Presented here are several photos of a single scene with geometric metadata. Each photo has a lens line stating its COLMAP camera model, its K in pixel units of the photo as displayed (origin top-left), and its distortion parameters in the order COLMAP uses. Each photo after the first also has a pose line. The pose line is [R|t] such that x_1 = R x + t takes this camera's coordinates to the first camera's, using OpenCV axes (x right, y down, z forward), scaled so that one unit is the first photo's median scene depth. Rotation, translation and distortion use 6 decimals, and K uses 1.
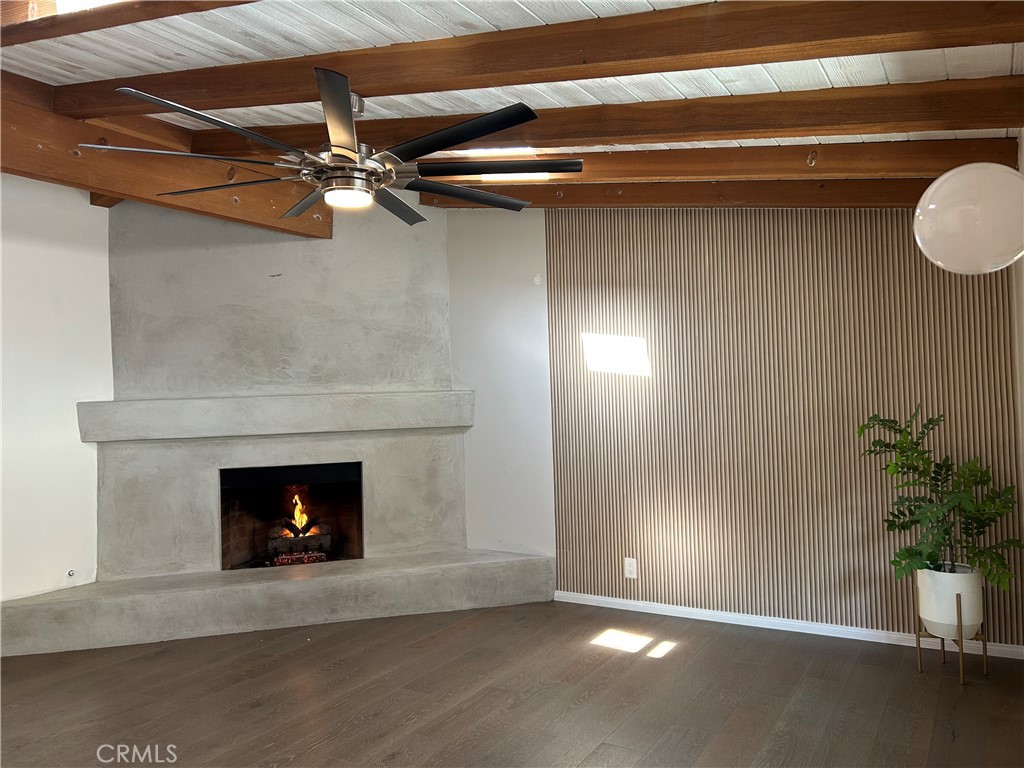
lens RADIAL K [[770.9, 0, 512.0], [0, 770.9, 384.0], [0, 0, 1]] dist [0.091522, -0.076909]
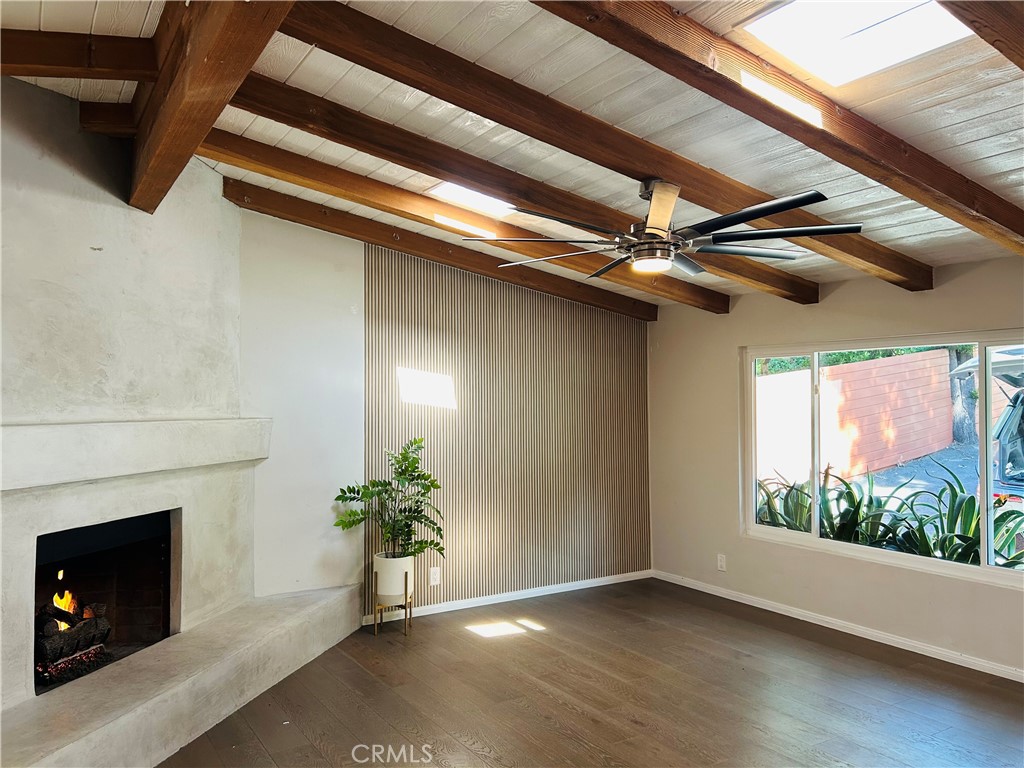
lens RADIAL K [[770.9, 0, 512.0], [0, 770.9, 384.0], [0, 0, 1]] dist [0.091522, -0.076909]
pose [[0.446360, 0.054570, 0.893188, -0.765031], [-0.022907, 0.998509, -0.049557, 0.007728], [-0.894560, 0.001659, 0.446944, 0.355742]]
